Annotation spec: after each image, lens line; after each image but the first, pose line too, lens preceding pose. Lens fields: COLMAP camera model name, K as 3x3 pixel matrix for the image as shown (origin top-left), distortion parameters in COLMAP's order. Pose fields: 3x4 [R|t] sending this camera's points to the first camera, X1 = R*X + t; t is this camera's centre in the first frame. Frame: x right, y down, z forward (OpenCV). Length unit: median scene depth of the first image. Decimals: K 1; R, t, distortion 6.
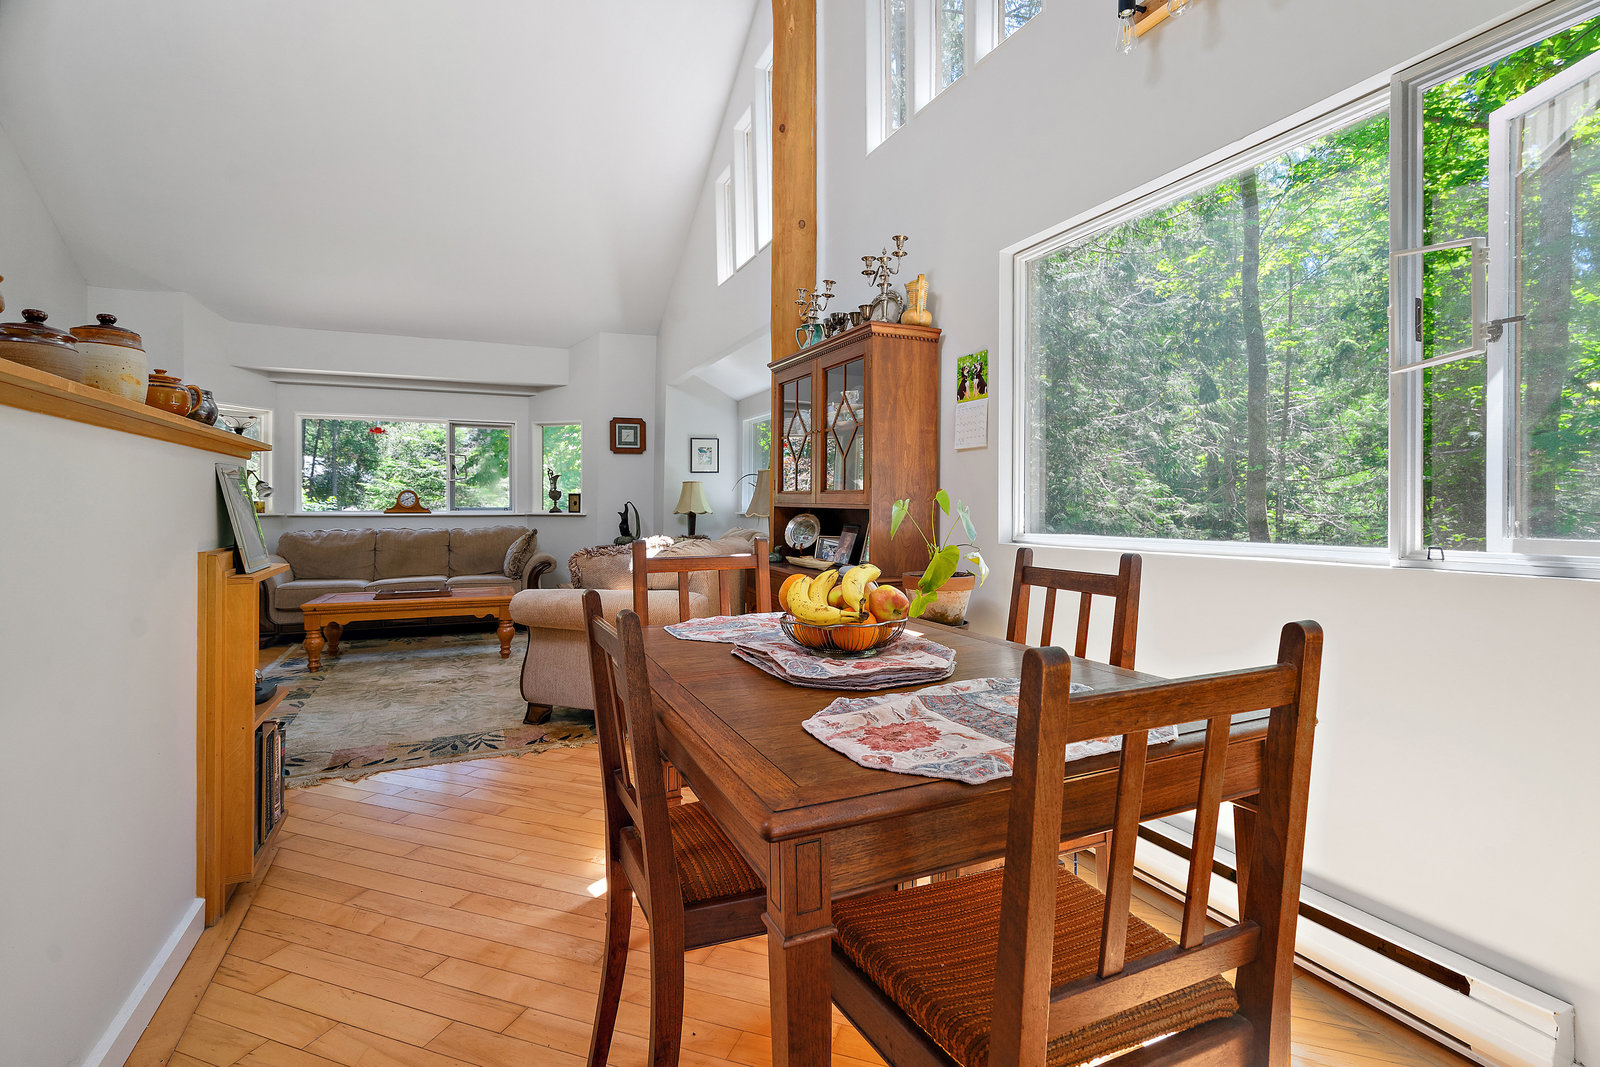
lens RADIAL K [[739.4, 0, 796.9], [0, 739.4, 504.1], [0, 0, 1]] dist [-0.001077, 0.000108]
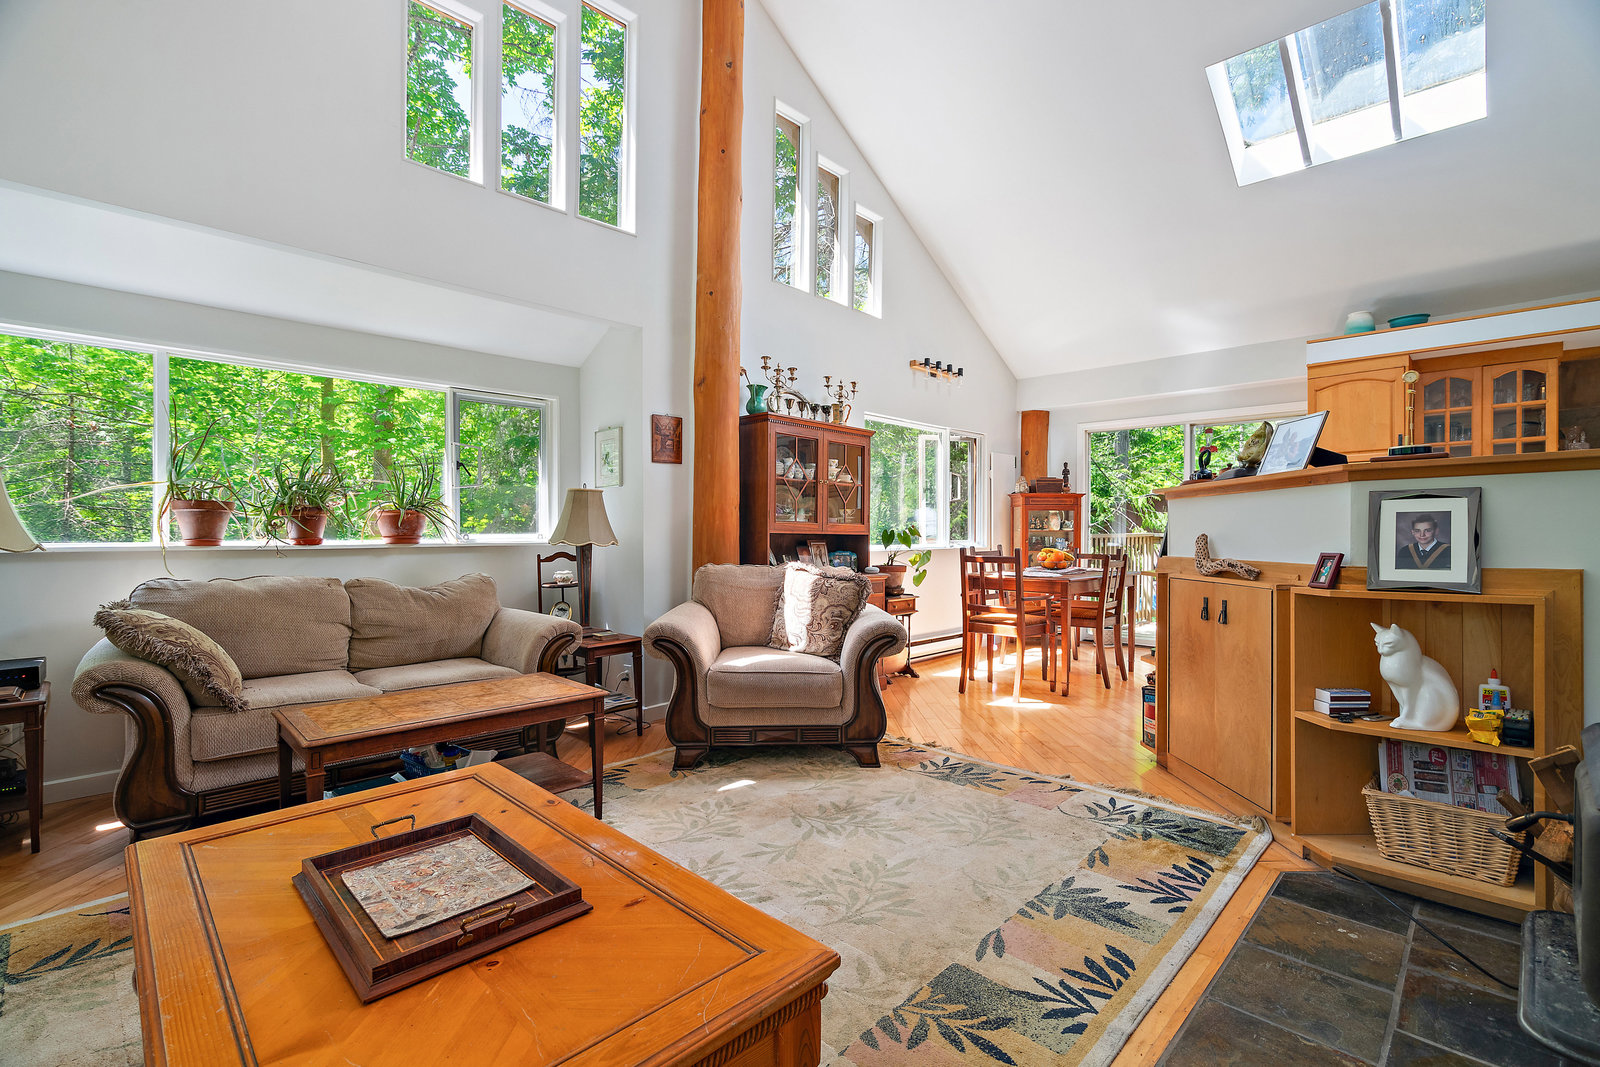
lens RADIAL K [[725.6, 0, 800.0], [0, 725.6, 533.5], [0, 0, 1]] dist [-0.003377, 0.000998]
pose [[-0.361736, 0.001442, 0.932279, -0.600259], [-0.002148, 0.999995, -0.002380, 0.003656], [-0.932278, -0.002863, -0.361731, 0.723611]]
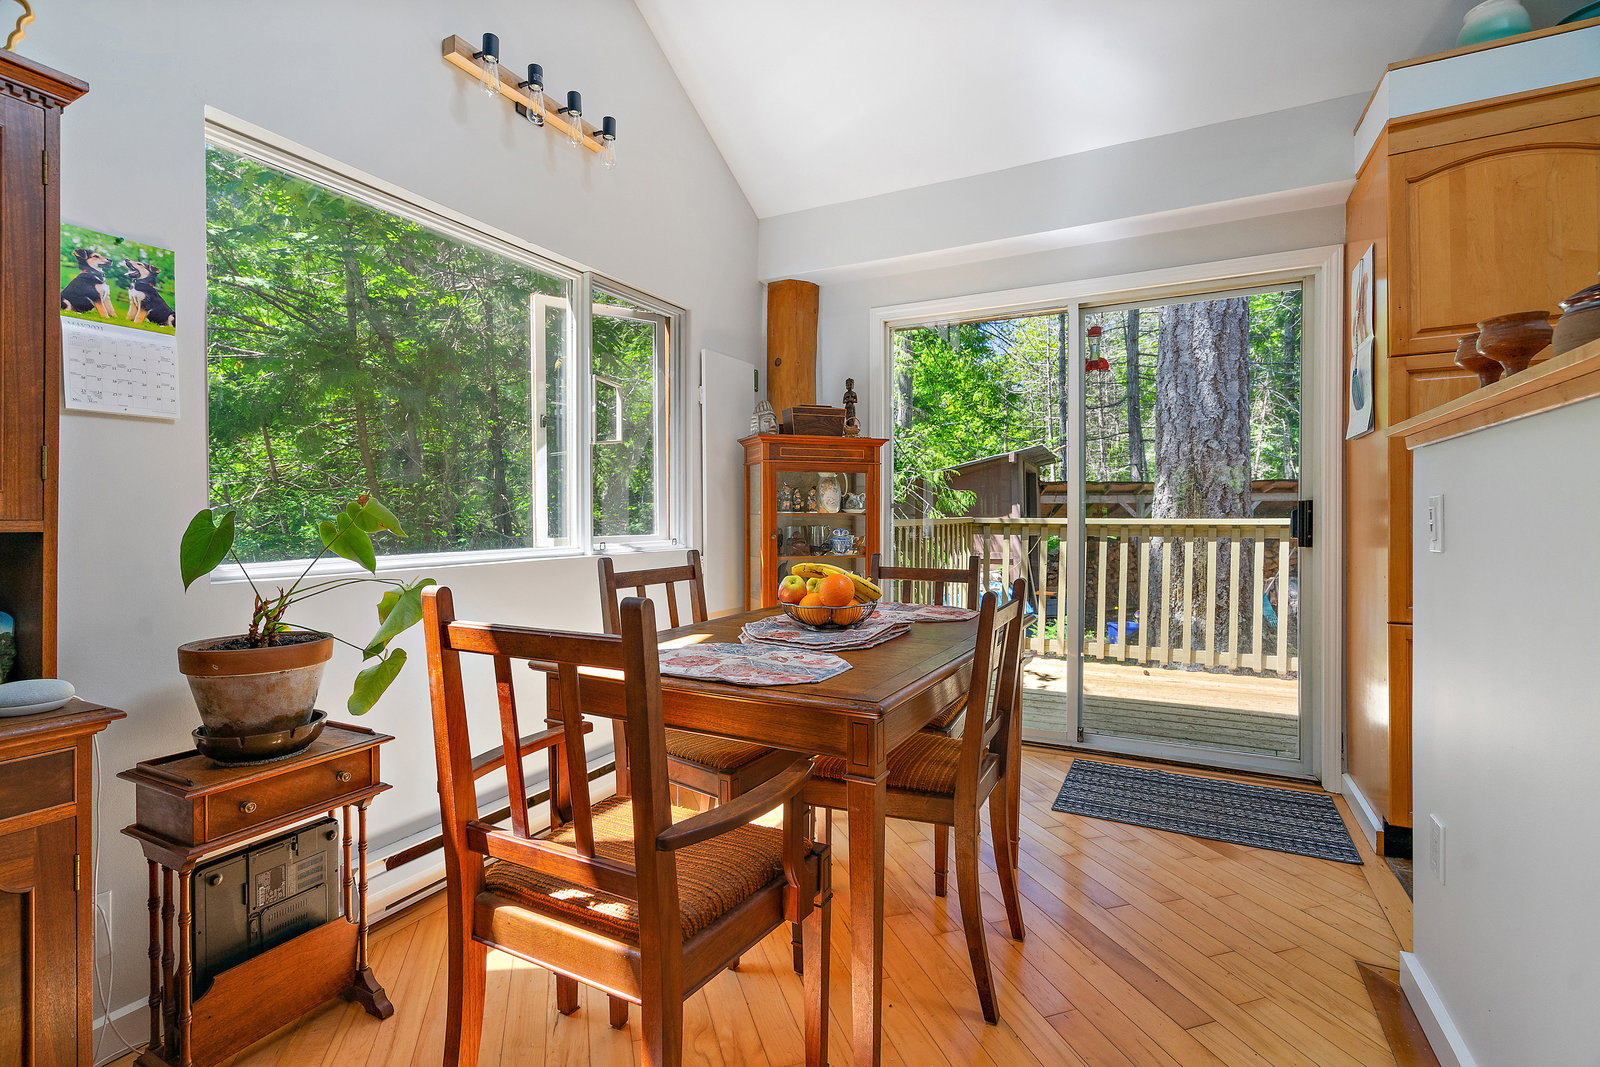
lens RADIAL K [[728.2, 0, 797.9], [0, 728.2, 523.0], [0, 0, 1]] dist [-0.001921, 0.000179]
pose [[-0.613465, 0.000706, 0.789722, -0.187862], [0.005049, 0.999983, 0.003028, 0.001266], [-0.789706, 0.005844, -0.613458, 0.368374]]
